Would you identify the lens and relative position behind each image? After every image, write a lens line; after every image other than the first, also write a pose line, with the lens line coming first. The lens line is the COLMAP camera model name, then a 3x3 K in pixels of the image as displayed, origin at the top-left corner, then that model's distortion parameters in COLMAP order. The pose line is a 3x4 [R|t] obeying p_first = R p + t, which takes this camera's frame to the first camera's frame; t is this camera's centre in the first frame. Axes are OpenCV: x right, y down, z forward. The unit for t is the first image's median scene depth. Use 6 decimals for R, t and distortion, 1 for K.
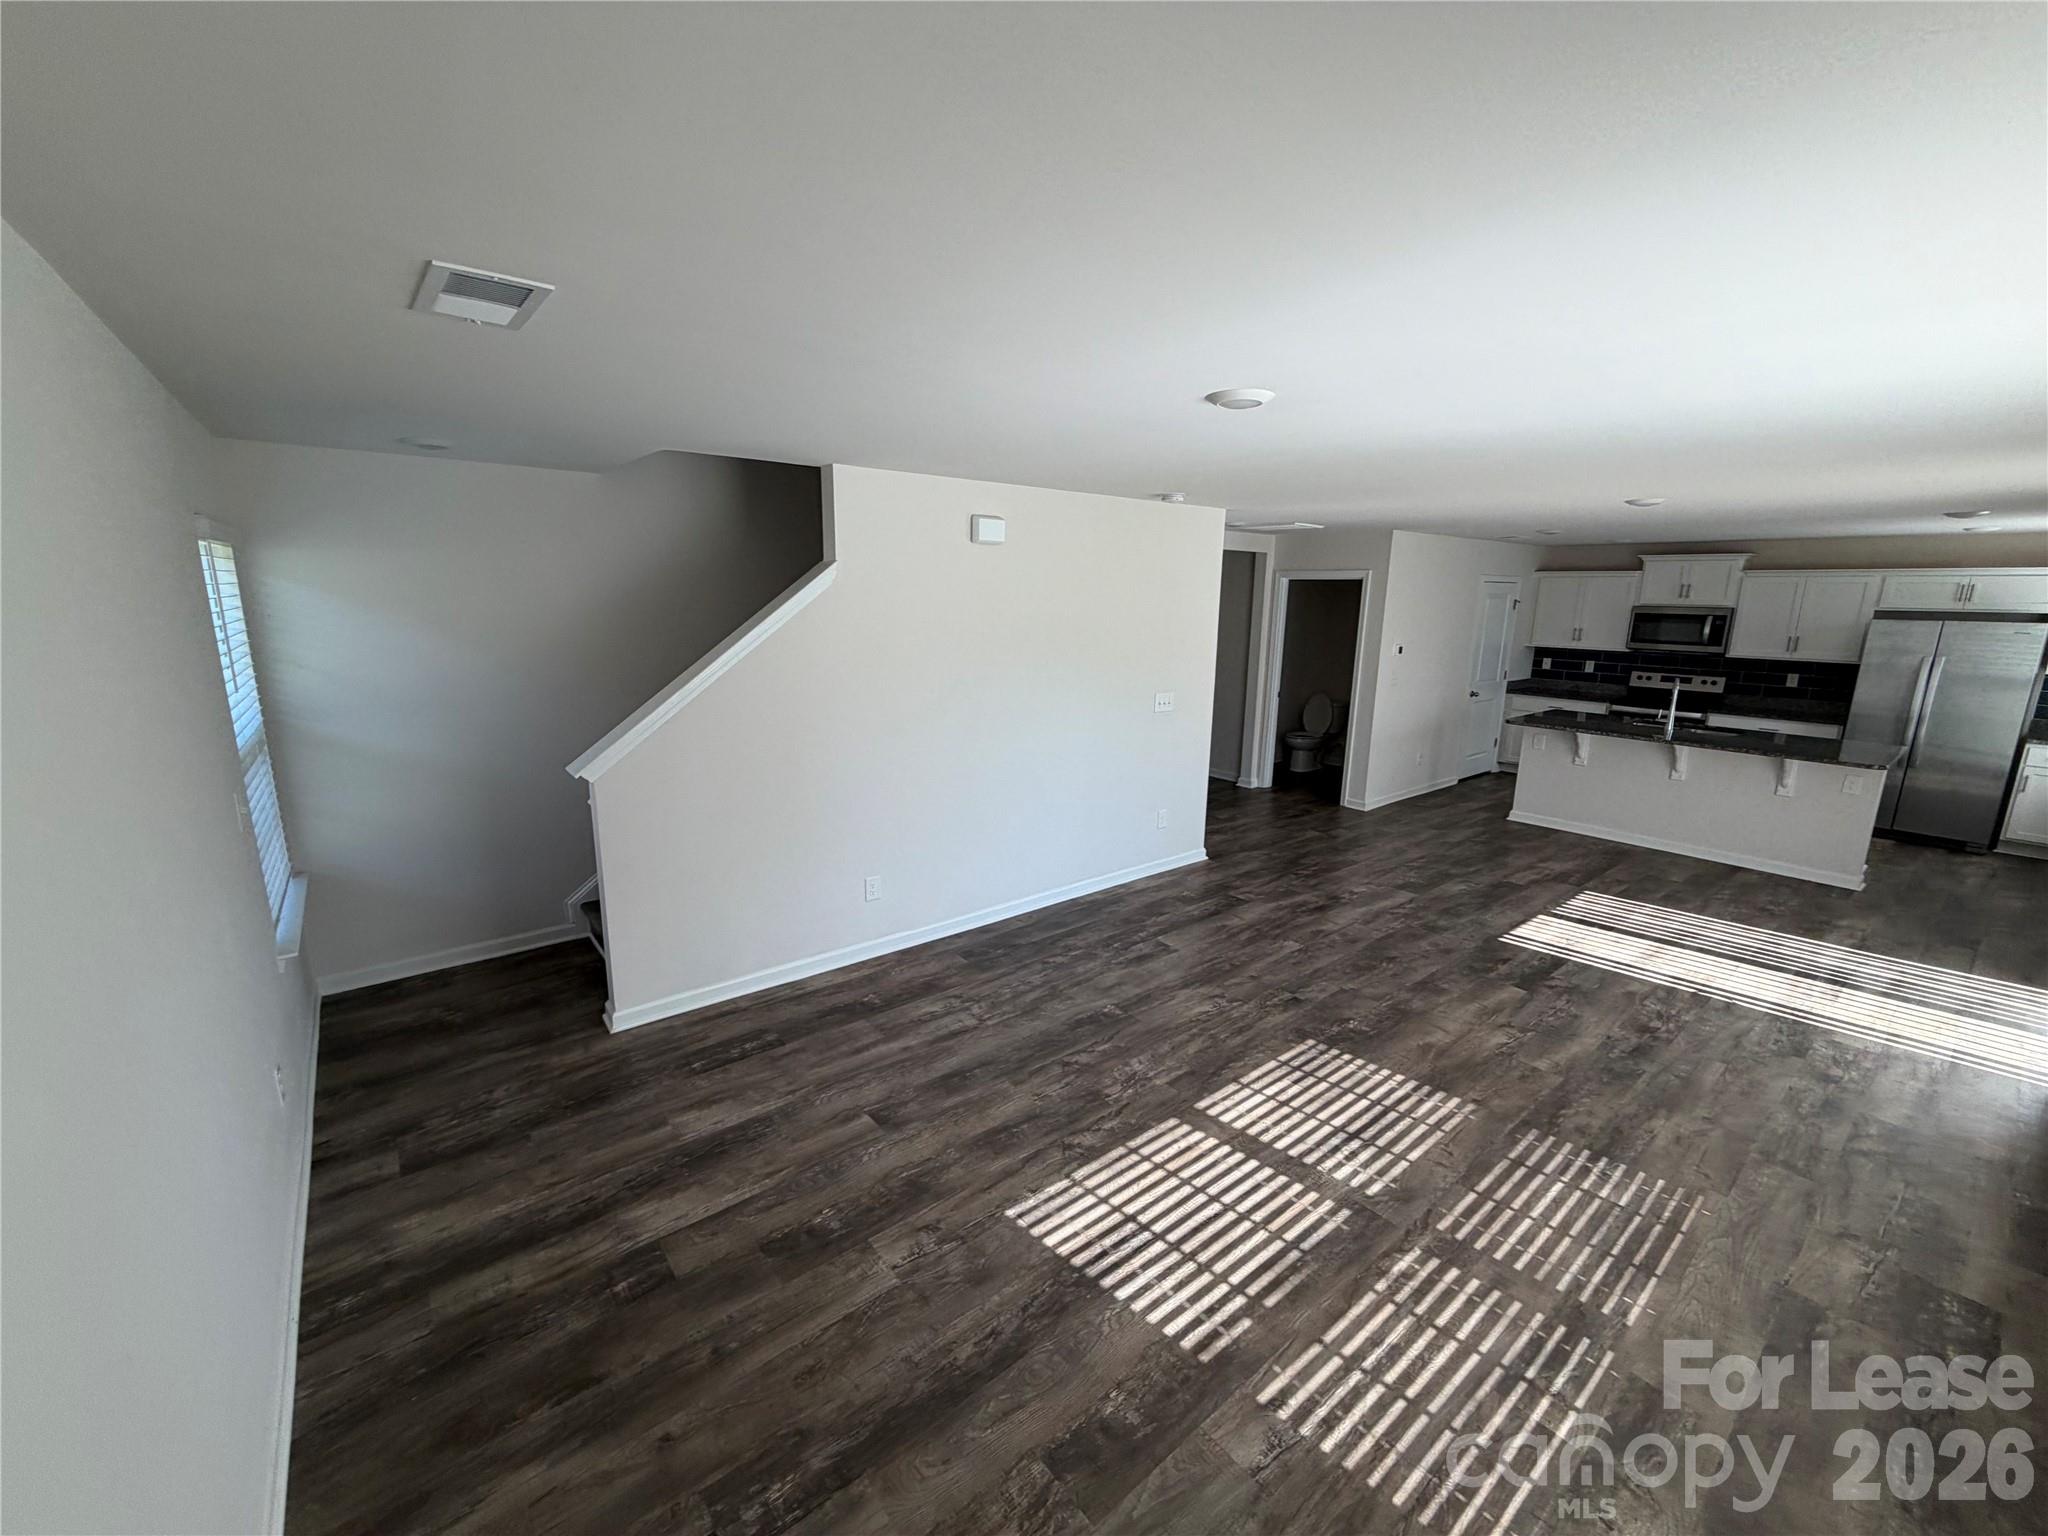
lens RADIAL K [[812.7, 0, 1009.5], [0, 812.7, 762.7], [0, 0, 1]] dist [-0.002643, -0.000093]
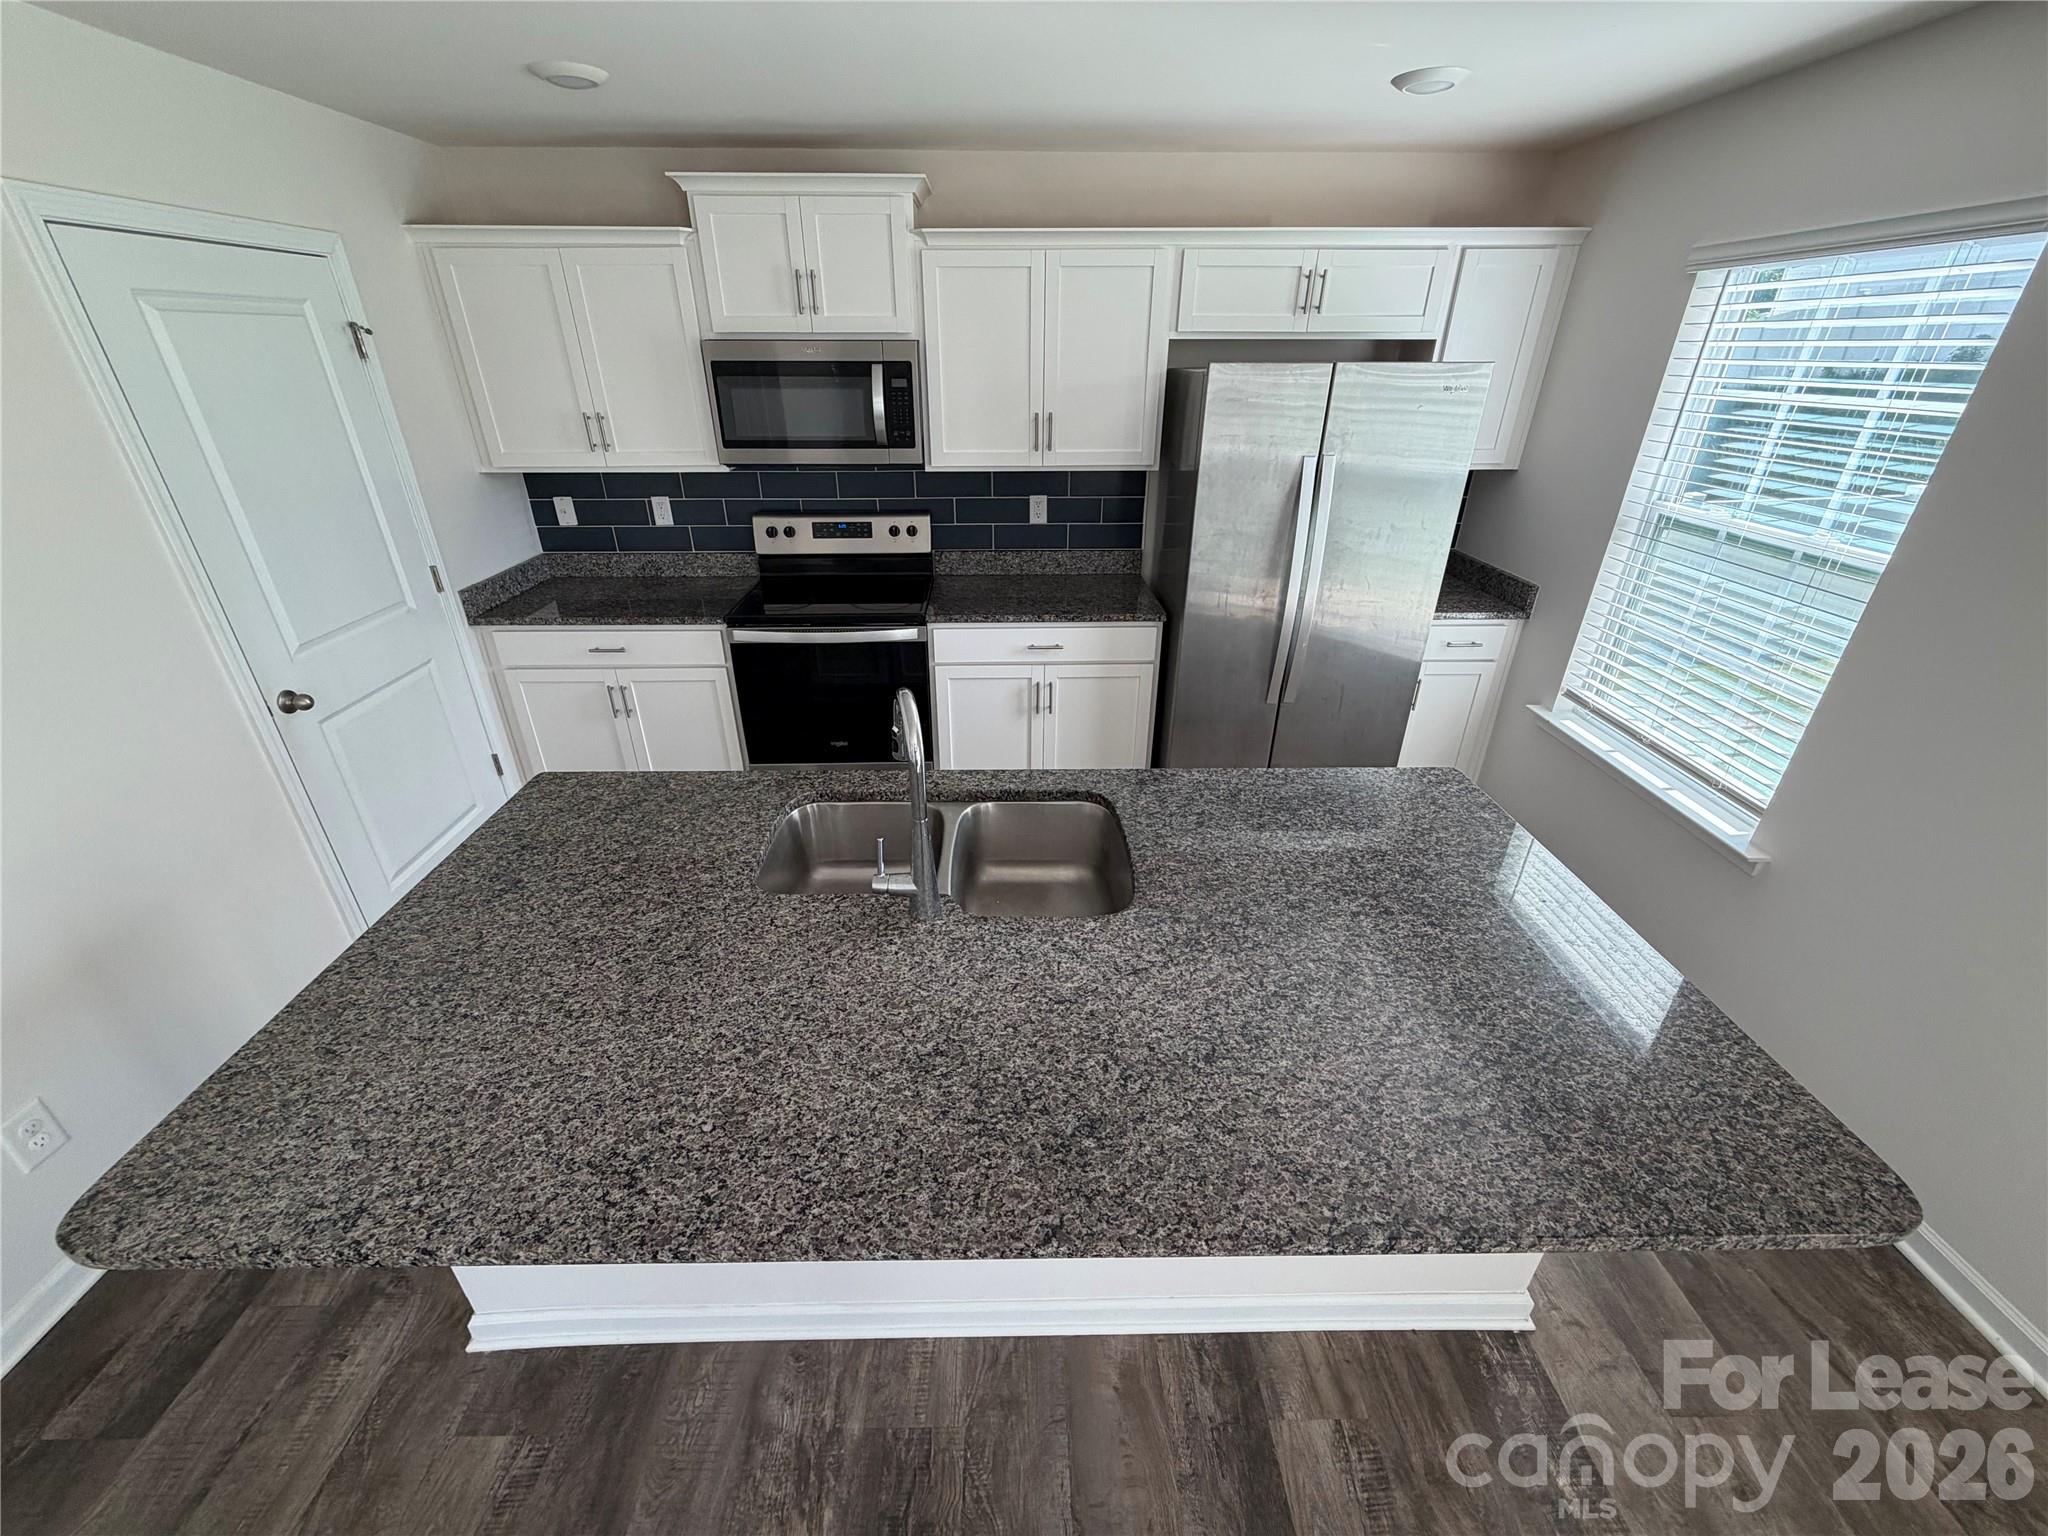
lens RADIAL K [[812.7, 0, 1019.7], [0, 812.7, 774.1], [0, 0, 1]] dist [-0.002643, -0.000093]
pose [[0.604437, -0.380485, 0.699919, 0.552110], [0.170807, 0.920038, 0.352639, -0.123879], [-0.778126, -0.093597, 0.621095, 0.676723]]
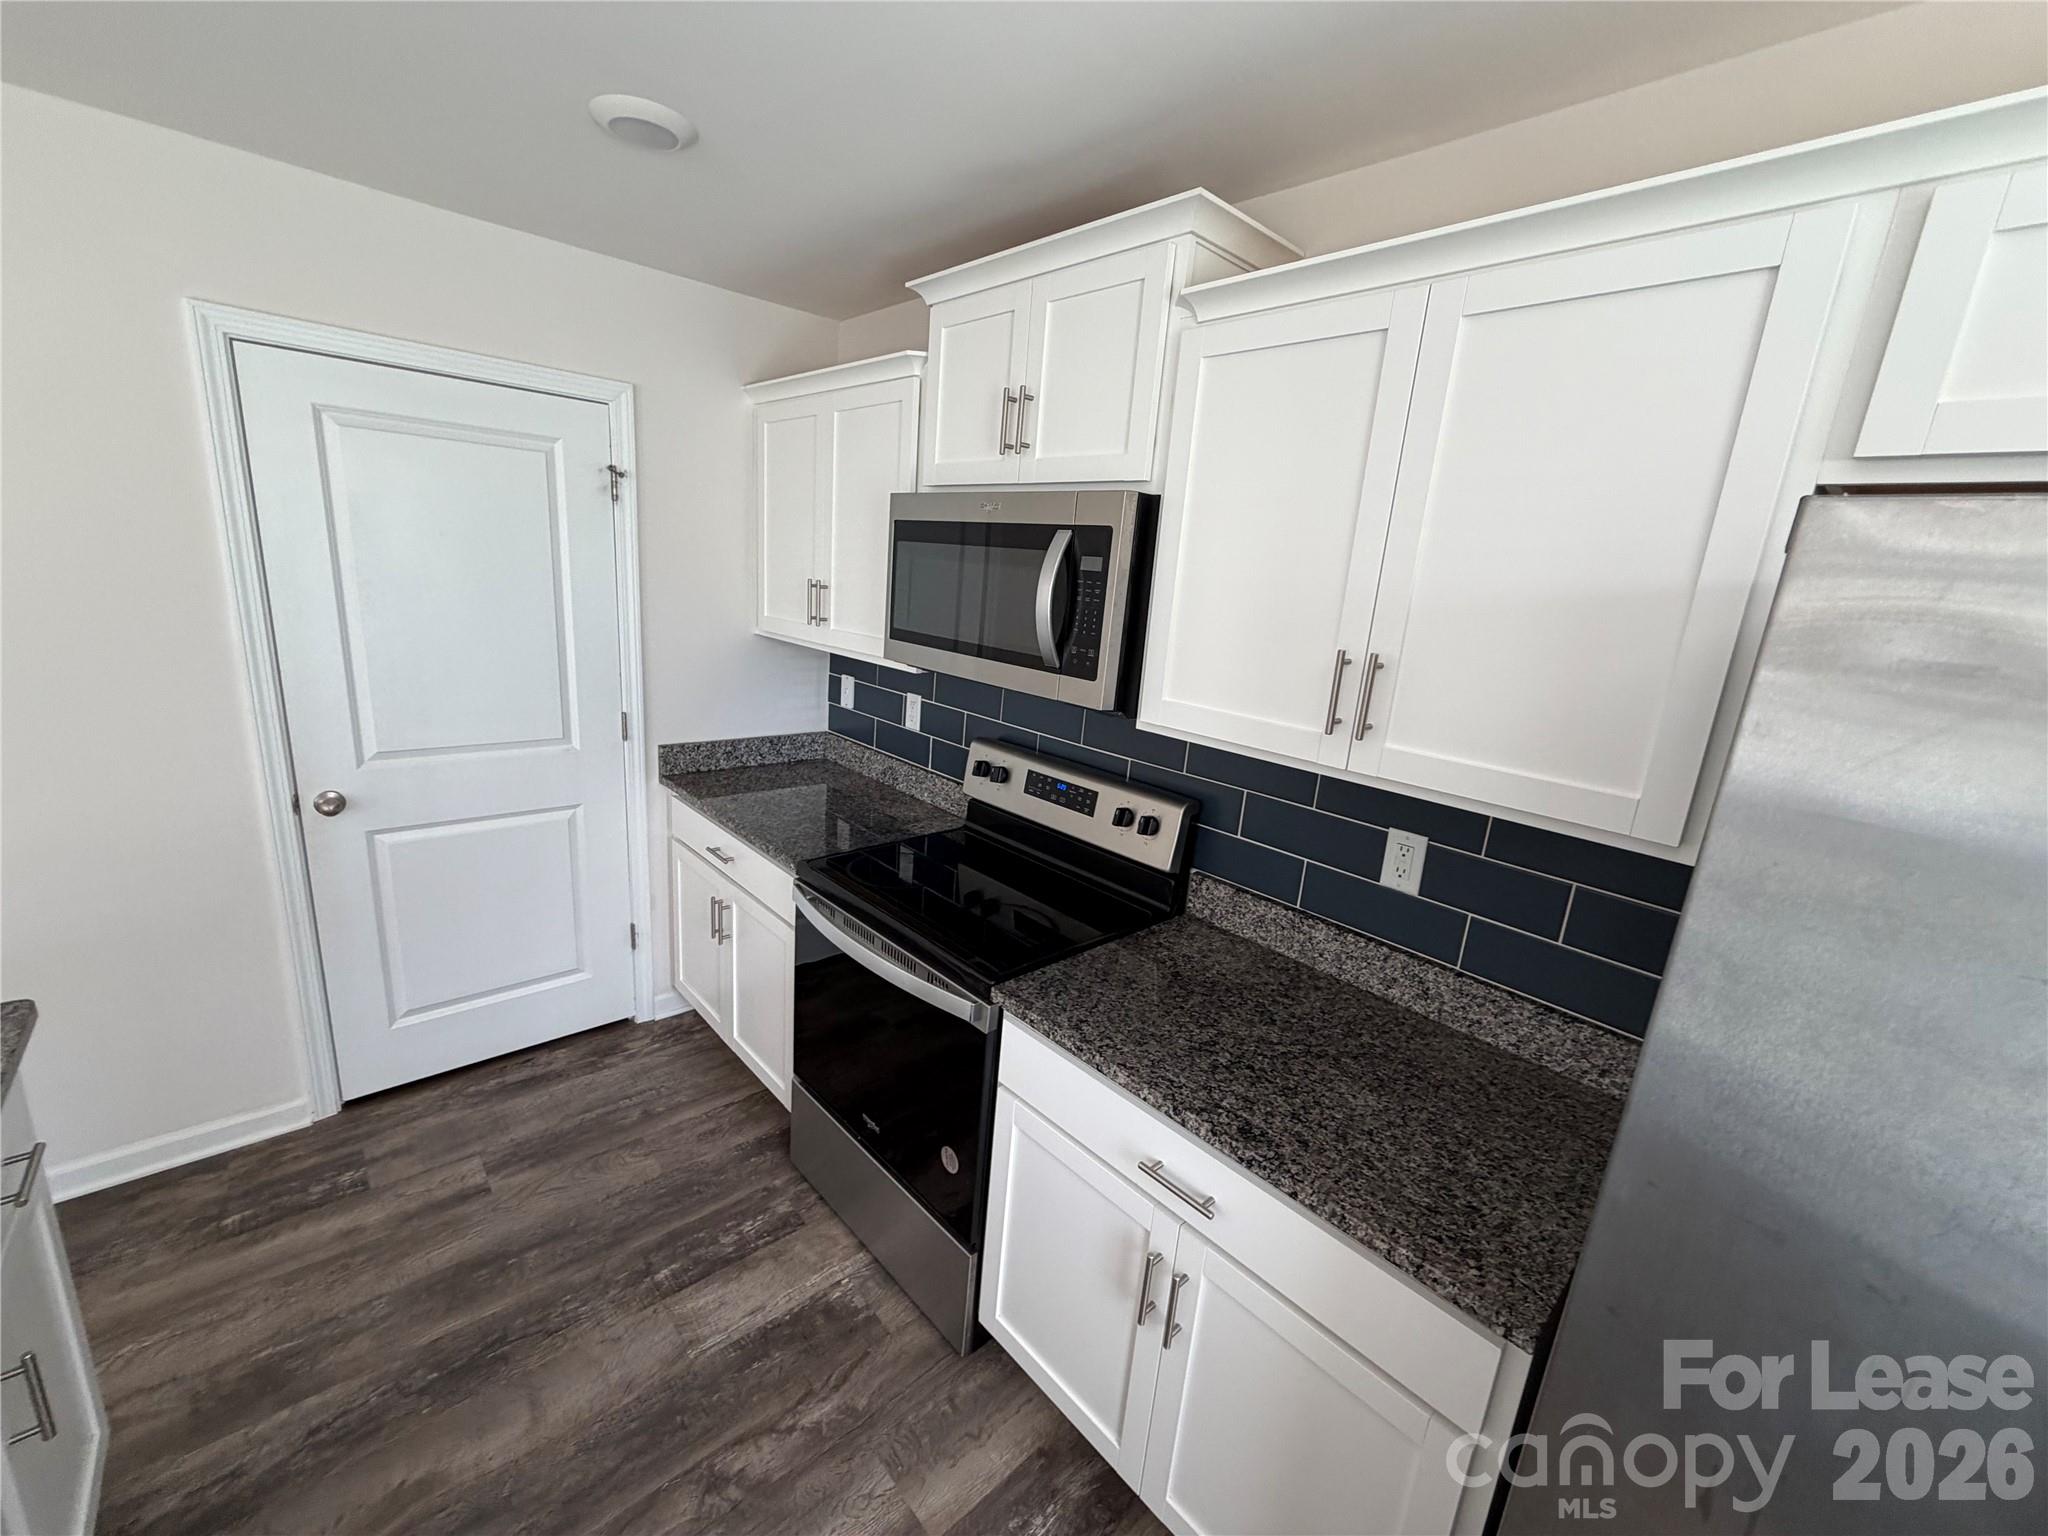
lens RADIAL K [[812.7, 0, 1019.6], [0, 812.7, 766.4], [0, 0, 1]] dist [-0.002643, -0.000093]
pose [[0.995324, 0.047104, 0.084330, 0.817566], [-0.049989, 0.998223, 0.032428, -0.123281], [-0.082652, -0.036492, 0.995910, 0.770776]]
